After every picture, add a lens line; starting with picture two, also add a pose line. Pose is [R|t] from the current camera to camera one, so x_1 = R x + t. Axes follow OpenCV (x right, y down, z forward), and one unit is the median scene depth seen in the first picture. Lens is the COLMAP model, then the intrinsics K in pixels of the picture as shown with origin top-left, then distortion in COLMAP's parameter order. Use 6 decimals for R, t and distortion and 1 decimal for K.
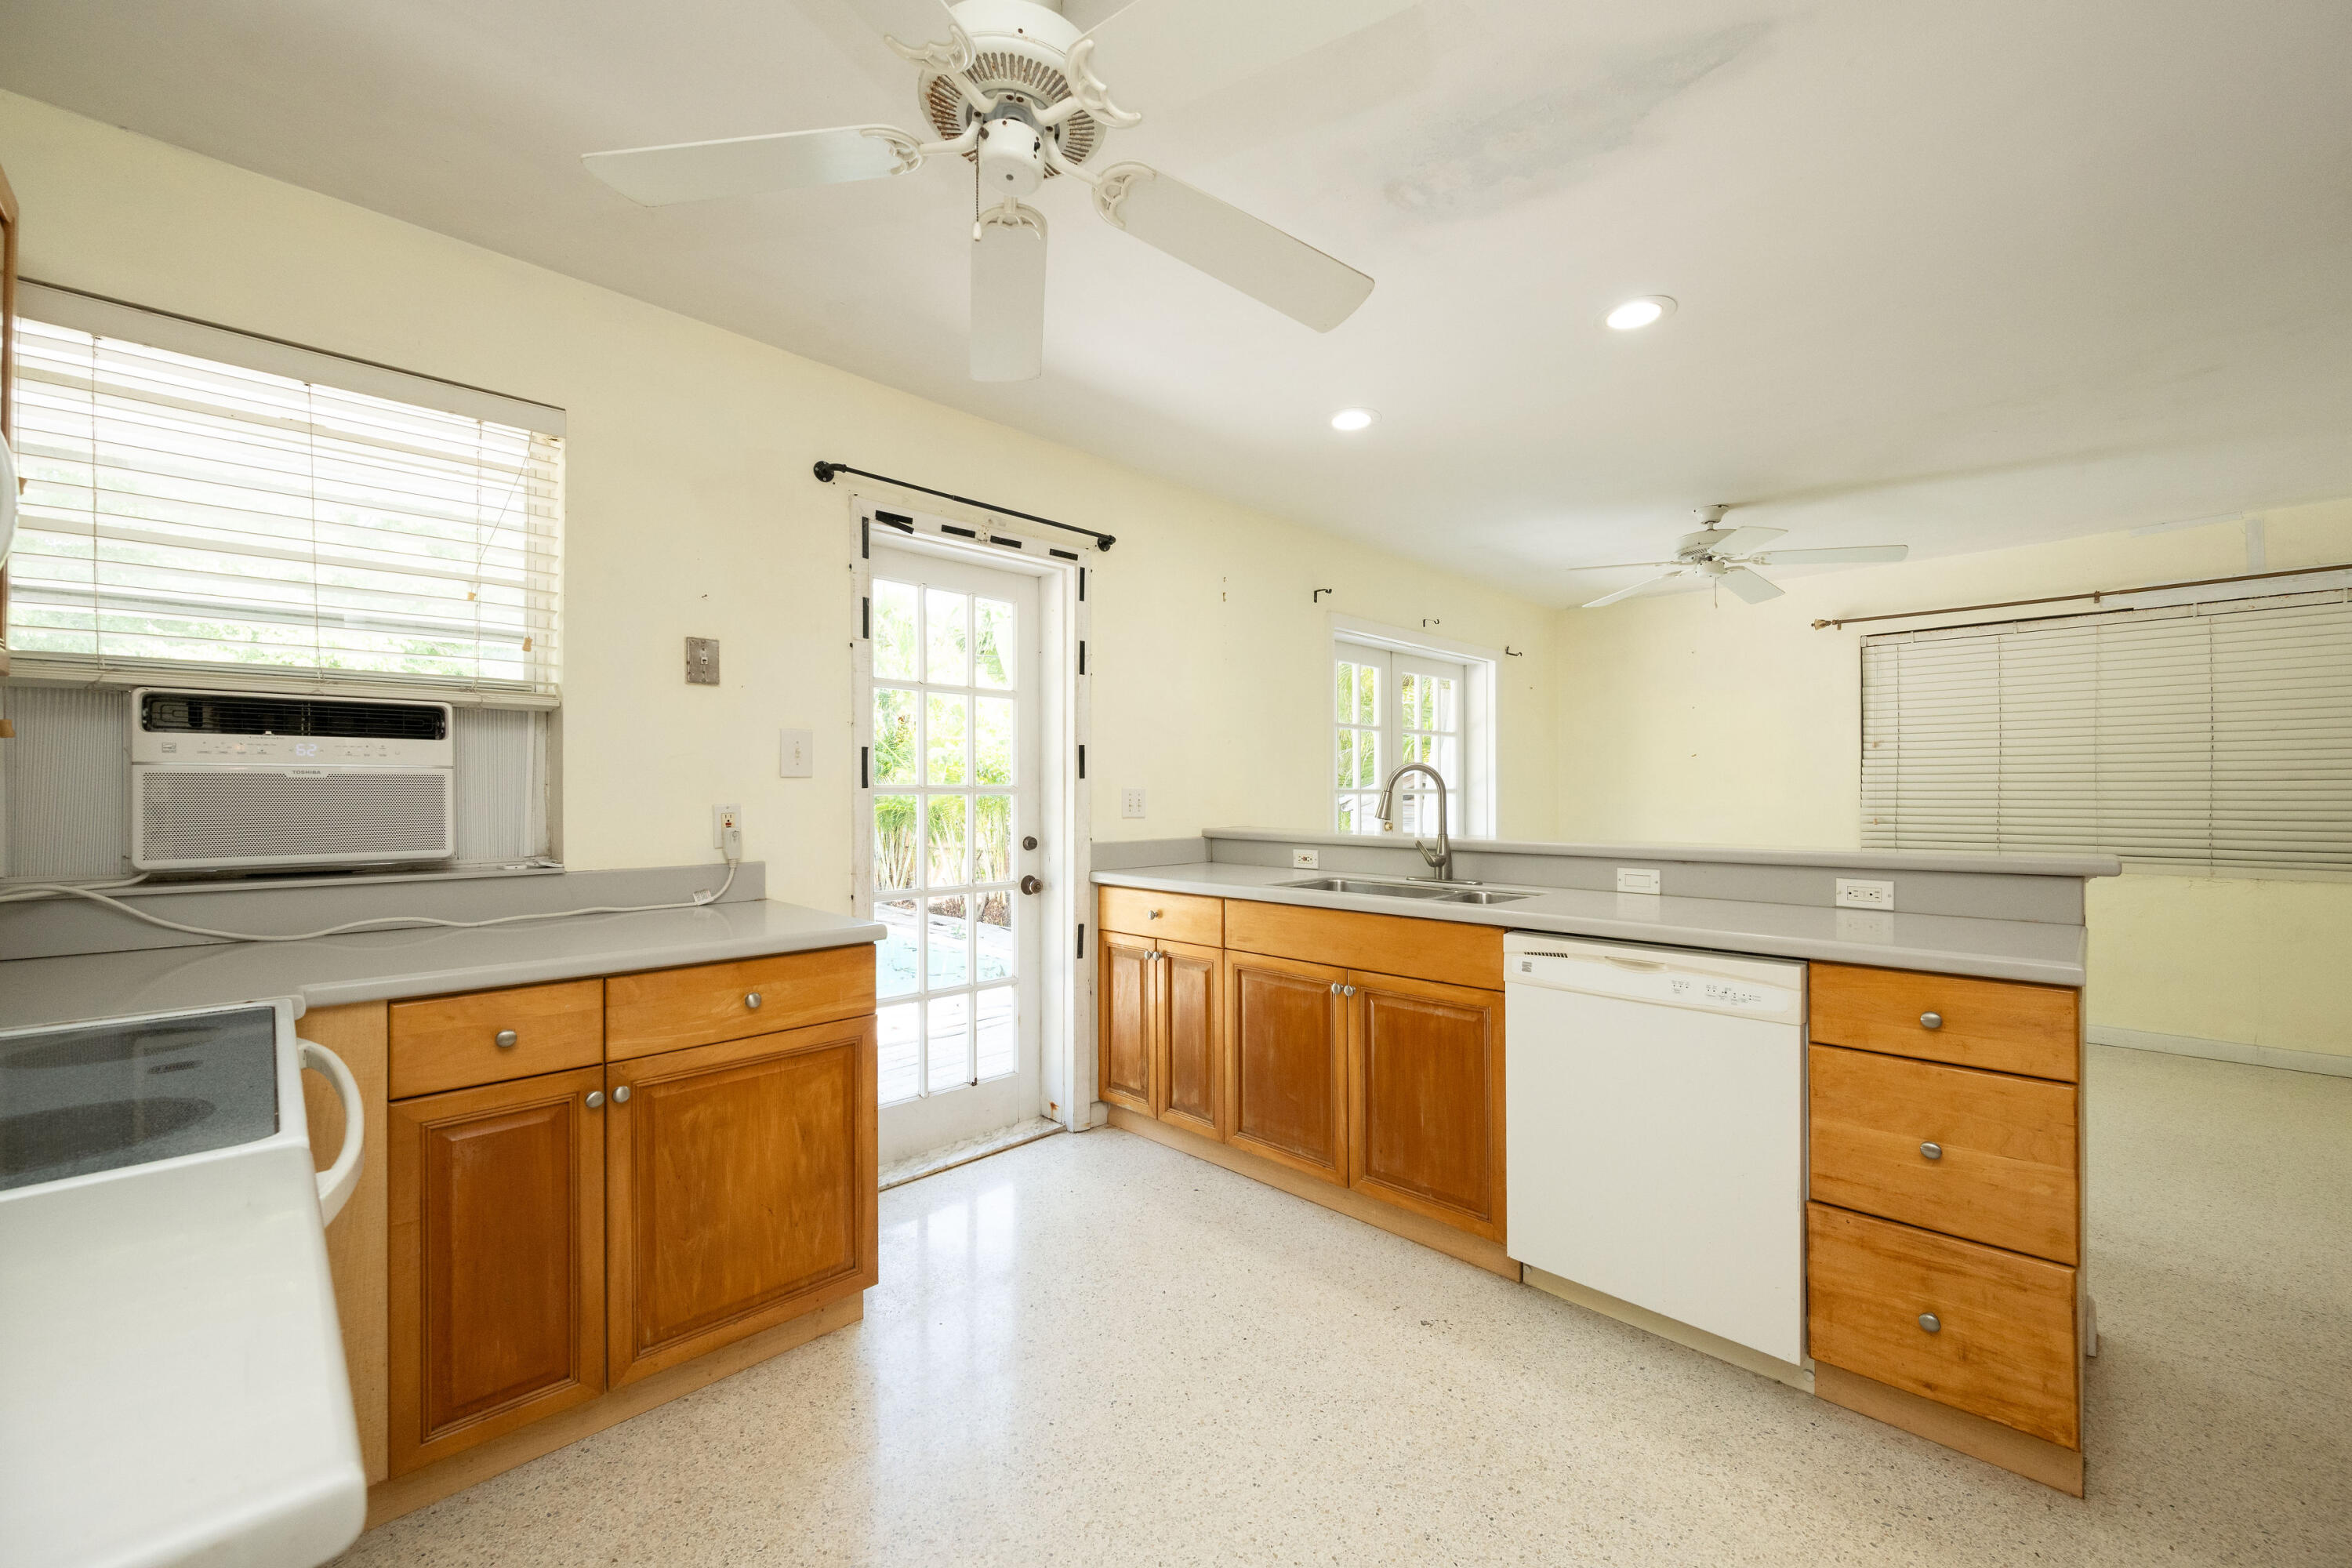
lens RADIAL K [[919.2, 0, 1175.6], [0, 919.2, 788.8], [0, 0, 1]] dist [-0.002470, -0.000089]
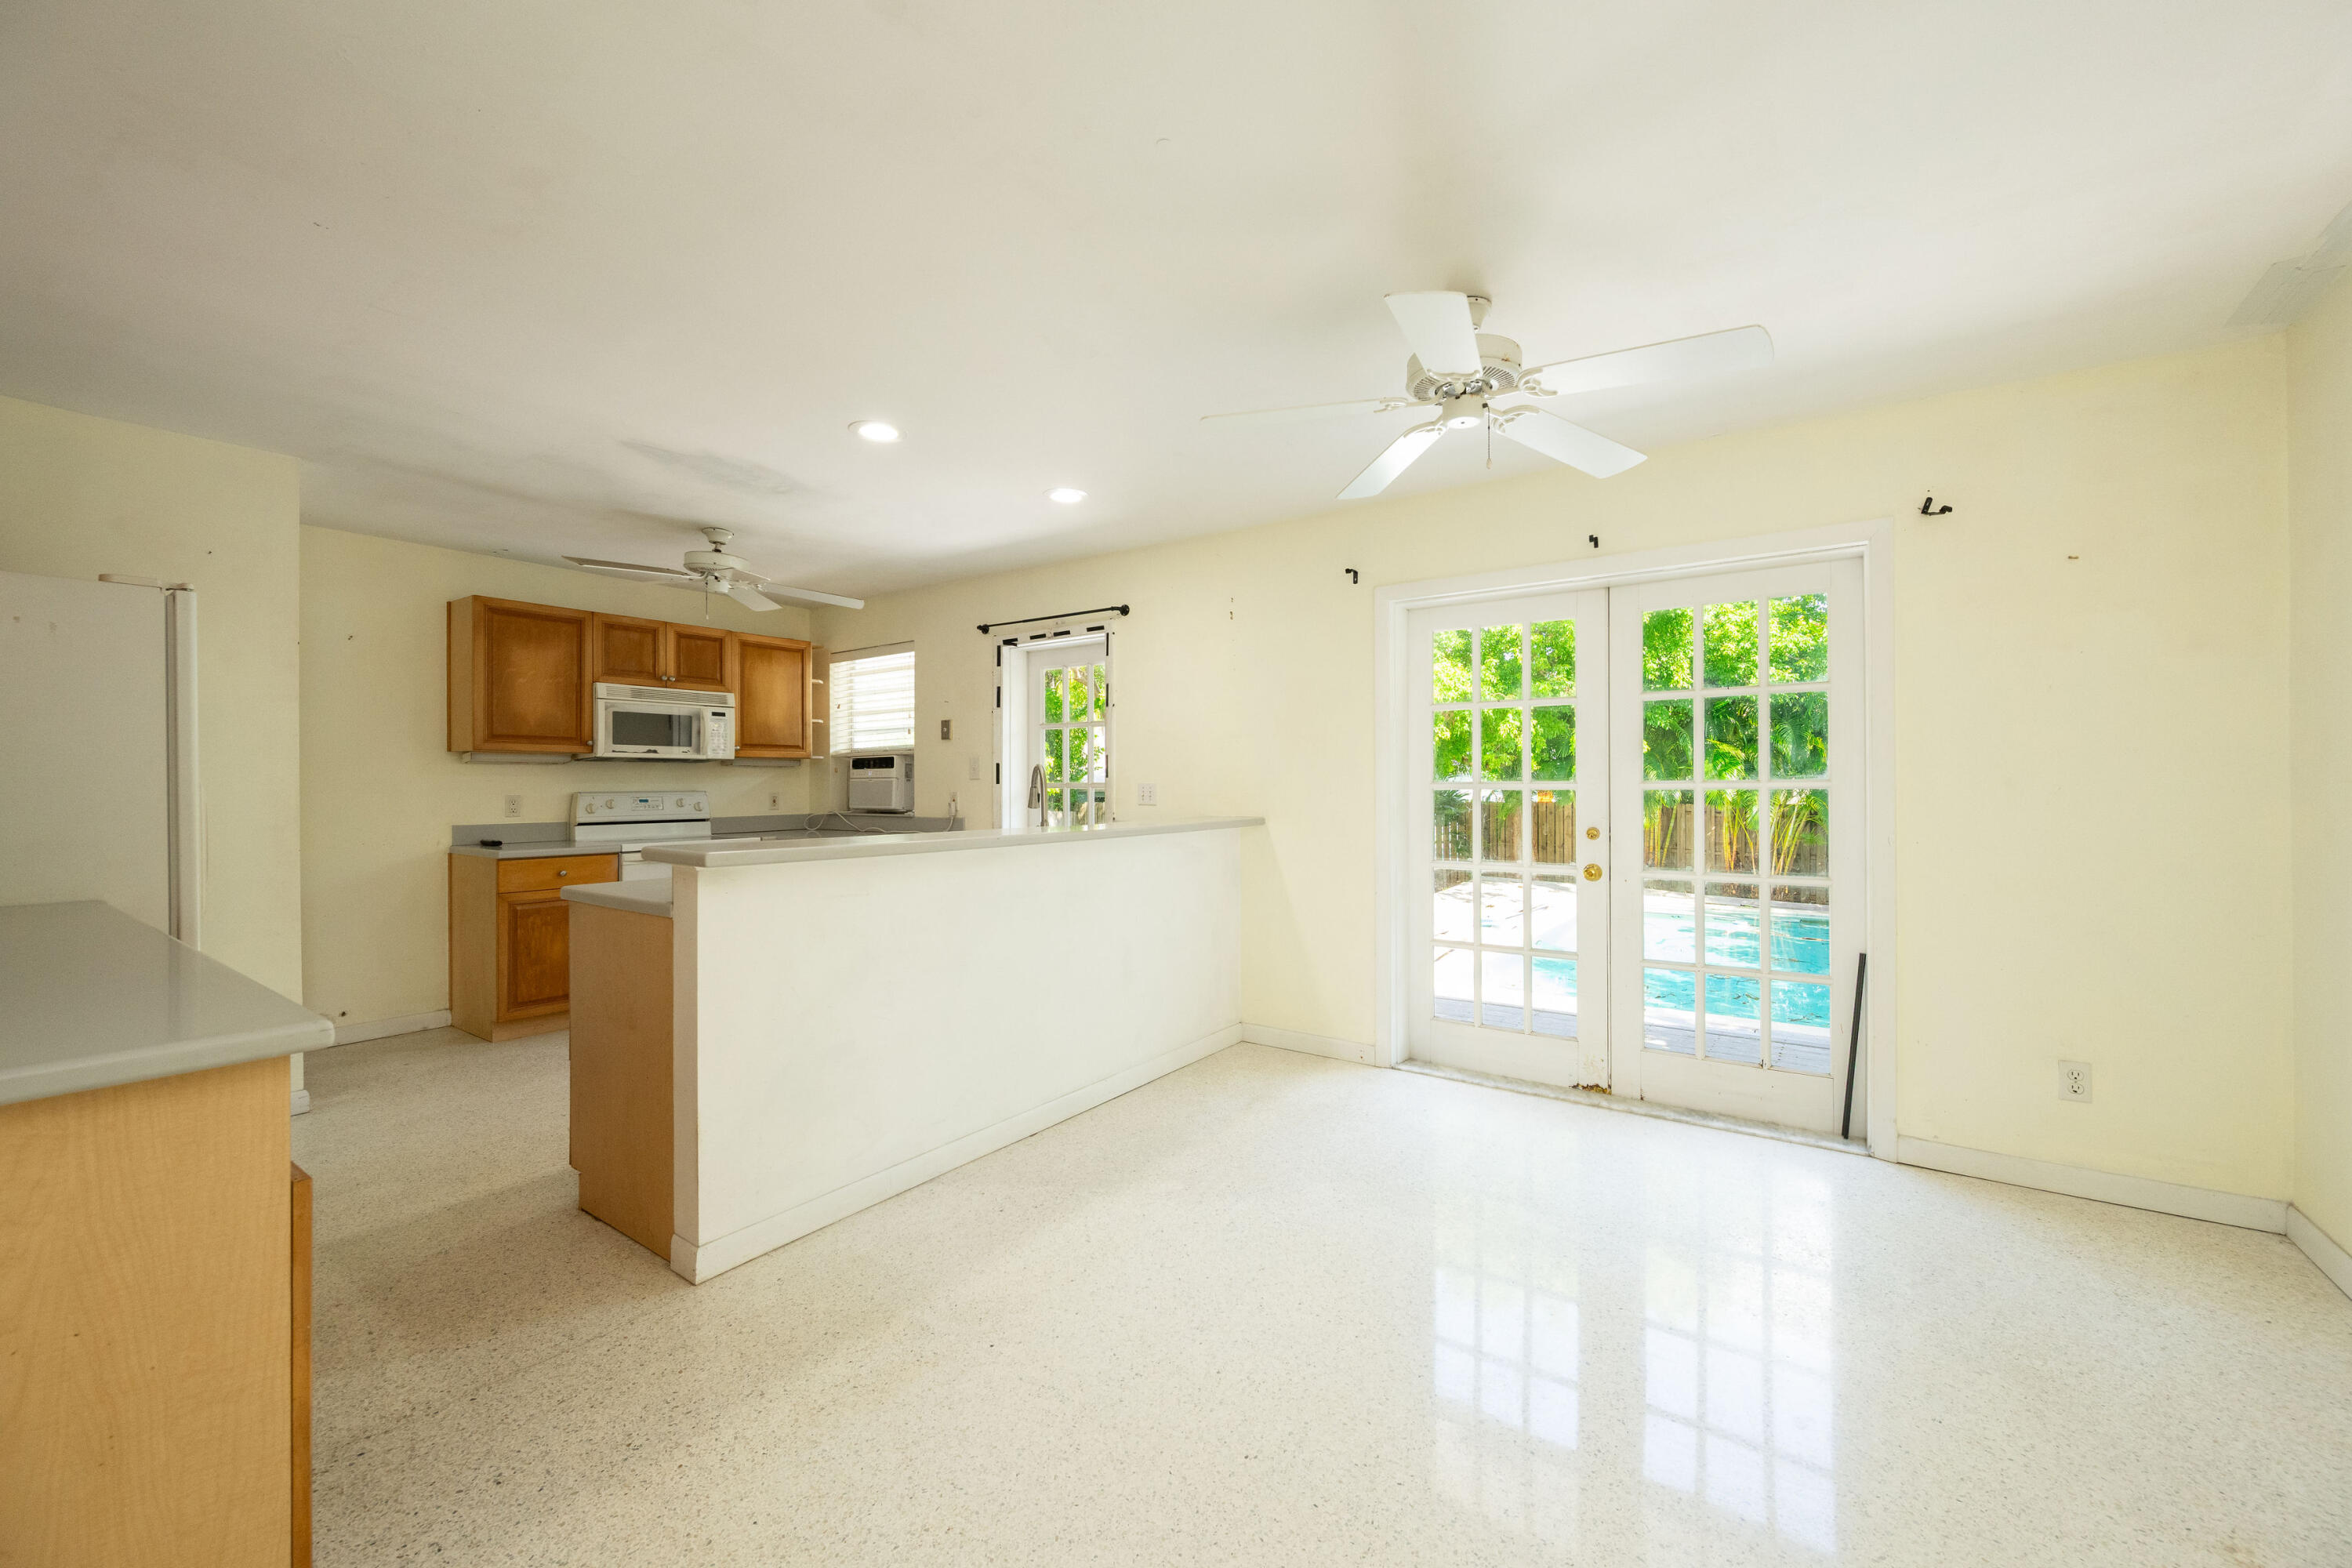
lens RADIAL K [[919.2, 0, 1170.5], [0, 919.2, 776.3], [0, 0, 1]] dist [-0.002470, -0.000089]
pose [[0.158614, -0.001594, -0.987339, 1.633104], [0.010368, 0.999946, 0.000051, -0.013330], [0.987286, -0.010244, 0.158622, 1.036186]]
